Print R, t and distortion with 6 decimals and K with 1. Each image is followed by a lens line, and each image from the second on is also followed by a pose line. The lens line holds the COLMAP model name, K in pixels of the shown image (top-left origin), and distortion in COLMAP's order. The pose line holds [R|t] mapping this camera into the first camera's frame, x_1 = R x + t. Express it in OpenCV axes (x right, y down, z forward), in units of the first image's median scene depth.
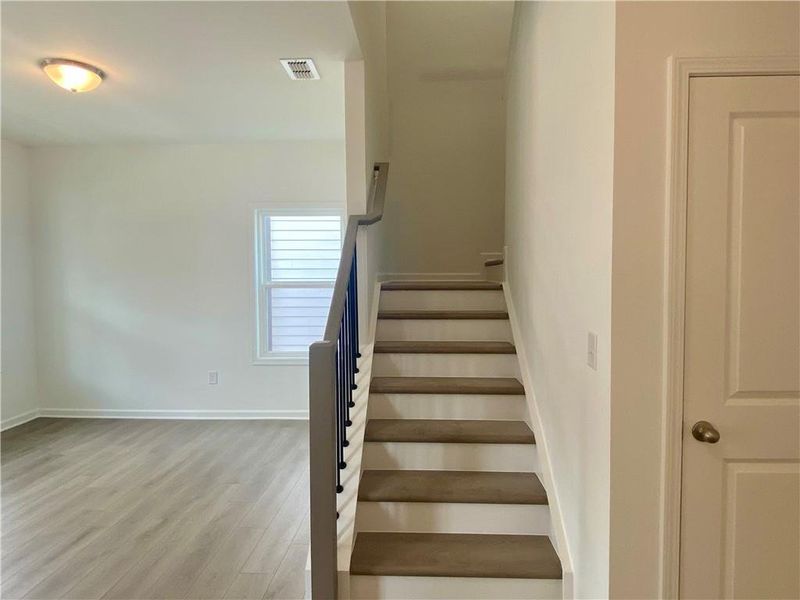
lens RADIAL K [[472.3, 0, 402.1], [0, 472.3, 296.5], [0, 0, 1]] dist [0.059205, -0.058169]
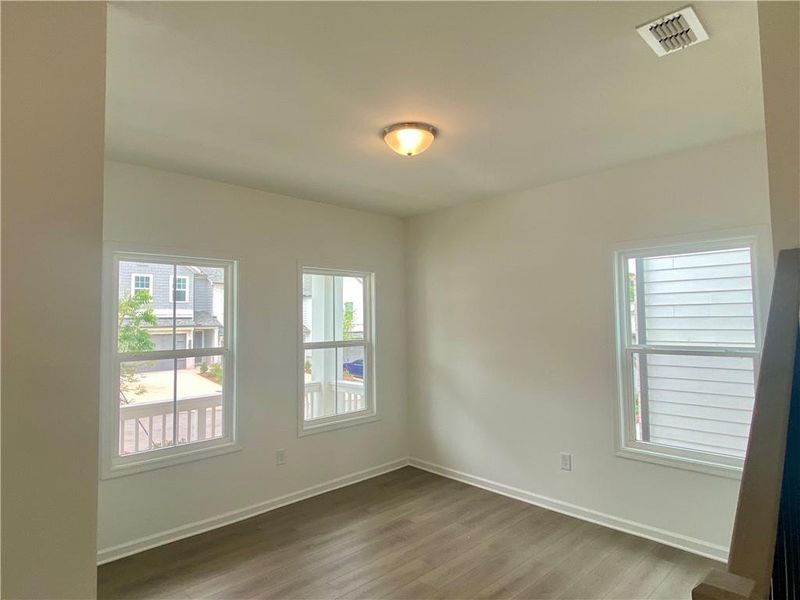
lens RADIAL K [[472.3, 0, 402.1], [0, 472.3, 296.5], [0, 0, 1]] dist [0.059205, -0.058169]
pose [[0.730045, -0.036450, -0.682426, -0.050315], [-0.018913, 0.997116, -0.073492, -0.069255], [0.683137, 0.066559, 0.727251, 0.298554]]
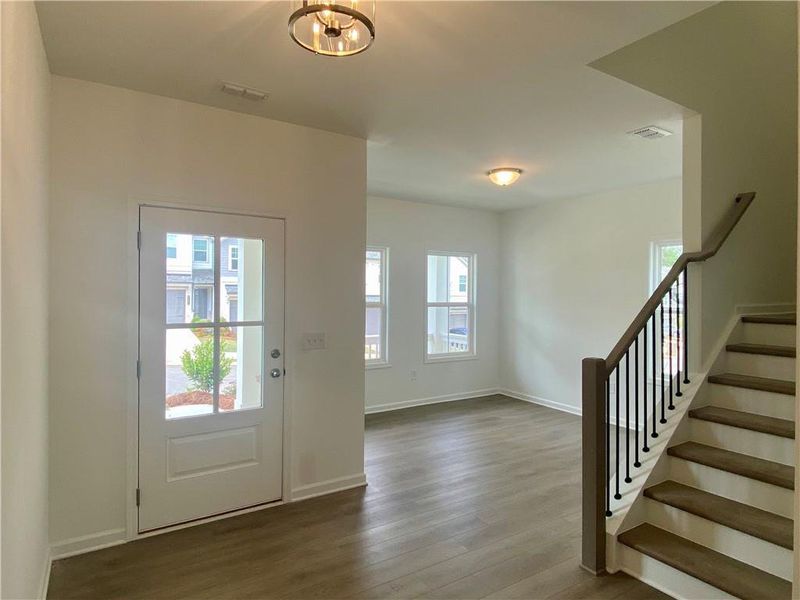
lens RADIAL K [[468.8, 0, 400.0], [0, 468.8, 300.0], [0, 0, 1]] dist [0.004036, -0.000657]
pose [[0.582804, 0.020844, -0.812345, 0.360292], [-0.044534, 0.998988, -0.006317, -0.023208], [0.811391, 0.039858, 0.583143, -0.156032]]
